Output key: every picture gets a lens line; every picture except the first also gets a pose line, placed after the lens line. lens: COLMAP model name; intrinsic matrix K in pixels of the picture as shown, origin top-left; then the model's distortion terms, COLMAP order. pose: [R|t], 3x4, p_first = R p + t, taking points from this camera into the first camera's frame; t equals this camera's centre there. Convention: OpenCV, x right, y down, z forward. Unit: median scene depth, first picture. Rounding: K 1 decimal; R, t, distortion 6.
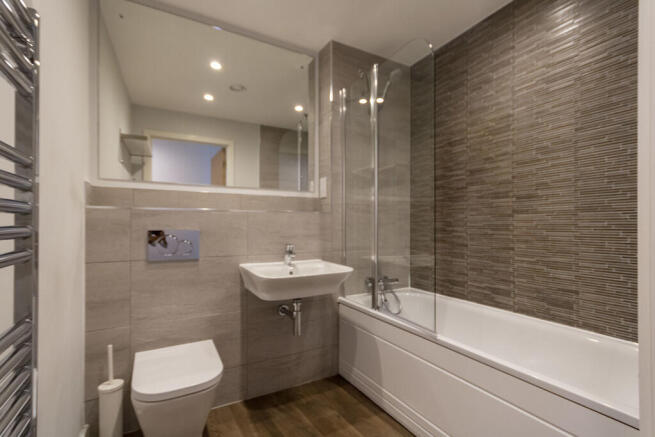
lens RADIAL K [[302.8, 0, 327.5], [0, 302.8, 218.5], [0, 0, 1]] dist [-0.000730, -0.000027]
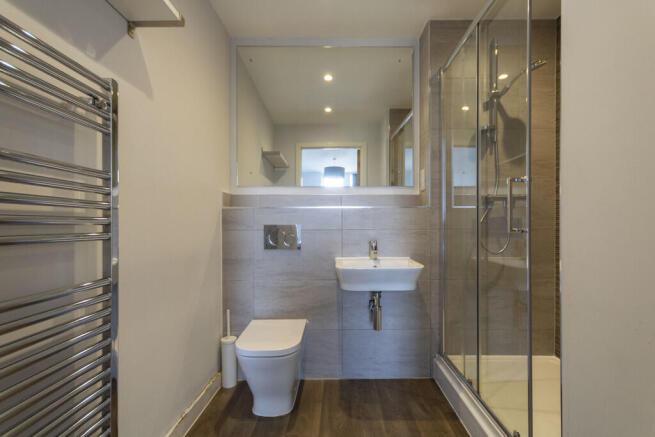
lens RADIAL K [[301.3, 0, 336.2], [0, 301.3, 223.7], [0, 0, 1]] dist [0.026858, 0.000046]
pose [[0.867625, -0.003216, -0.497208, 0.272133], [0.011437, 0.999844, 0.013489, 0.016084], [0.497087, -0.017390, 0.867526, 0.041482]]
